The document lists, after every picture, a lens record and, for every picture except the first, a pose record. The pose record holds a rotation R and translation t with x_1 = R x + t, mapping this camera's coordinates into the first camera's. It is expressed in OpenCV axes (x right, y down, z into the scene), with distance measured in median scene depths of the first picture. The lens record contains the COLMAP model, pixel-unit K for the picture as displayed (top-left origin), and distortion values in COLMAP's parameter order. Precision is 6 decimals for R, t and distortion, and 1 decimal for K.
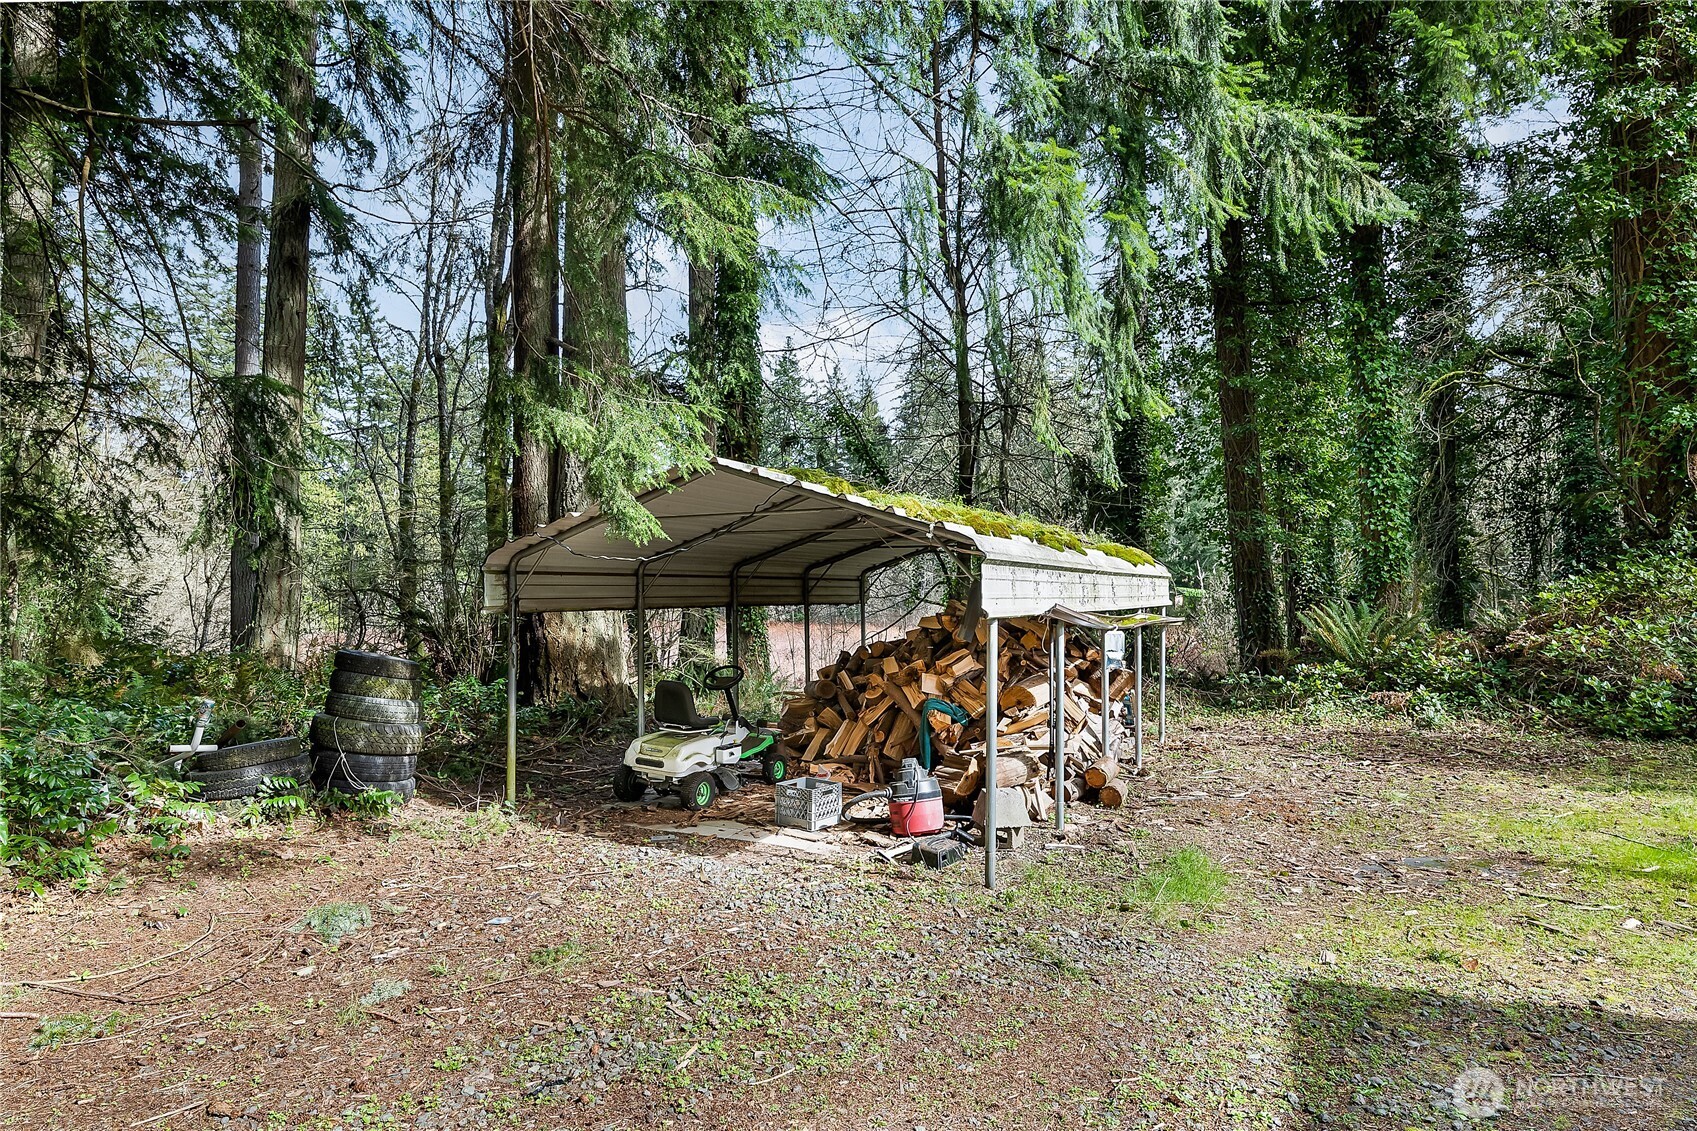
lens RADIAL K [[920.9, 0, 851.1], [0, 920.9, 570.2], [0, 0, 1]] dist [-0.001183, -0.001384]
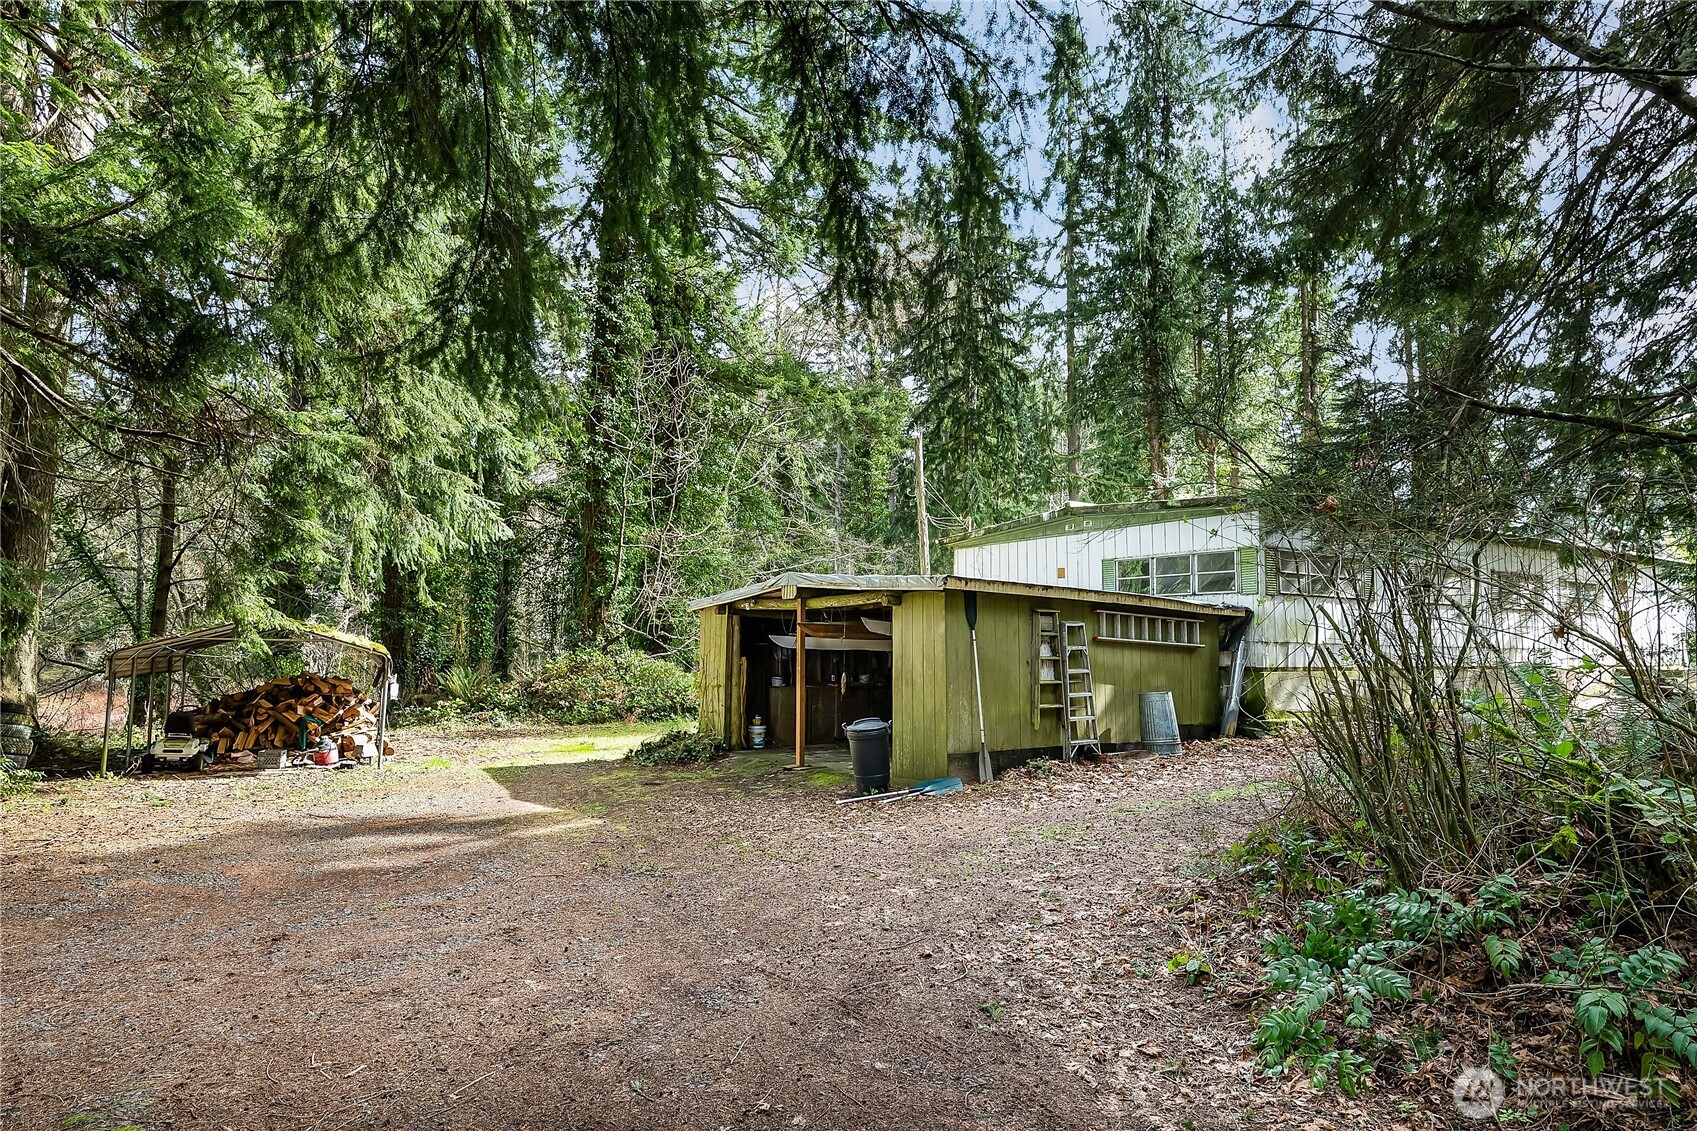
lens RADIAL K [[920.9, 0, 852.7], [0, 920.9, 569.5], [0, 0, 1]] dist [-0.001183, -0.001384]
pose [[0.582027, 0.083146, 0.808907, -0.637378], [-0.035110, 0.996401, -0.077155, -0.057664], [-0.812411, 0.016506, 0.582852, -0.898756]]
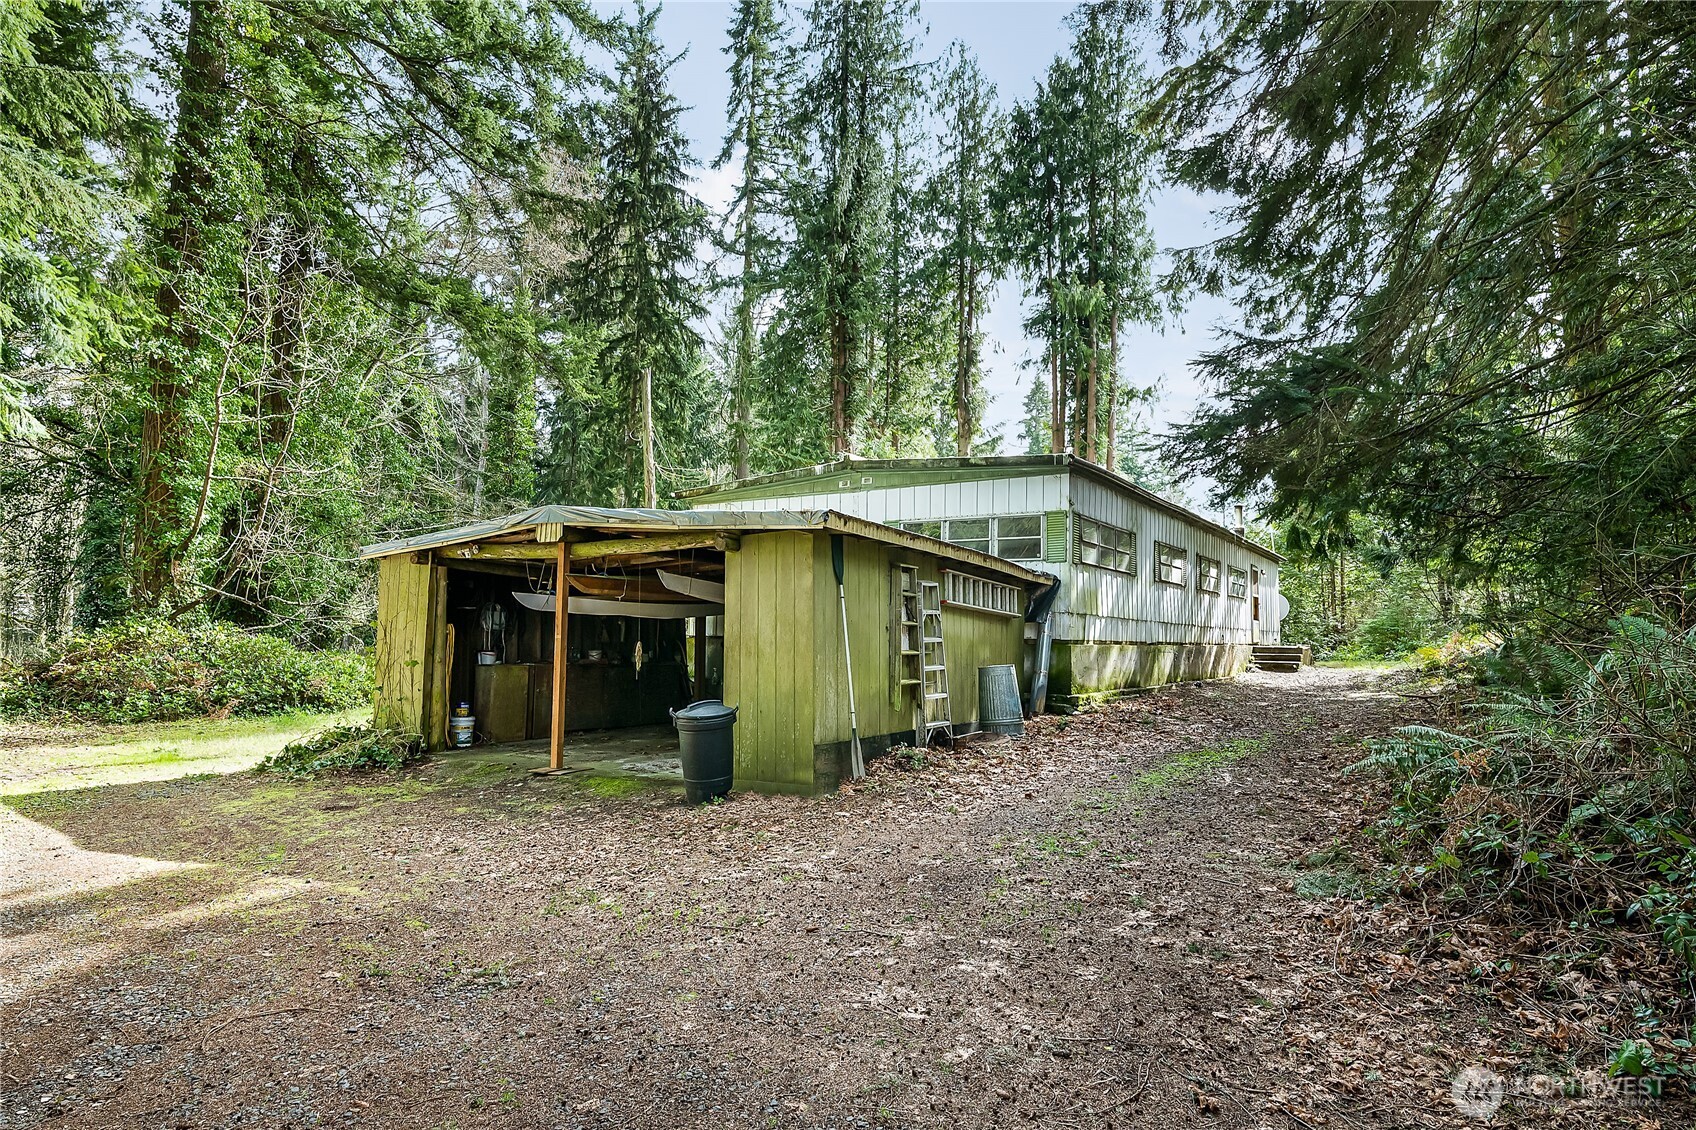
lens RADIAL K [[920.4, 0, 851.3], [0, 920.4, 567.0], [0, 0, 1]] dist [-0.001183, -0.001384]
pose [[0.201153, 0.088970, 0.975511, -0.507602], [-0.043697, 0.995690, -0.081800, -0.025883], [-0.978585, -0.026173, 0.204174, -0.589930]]
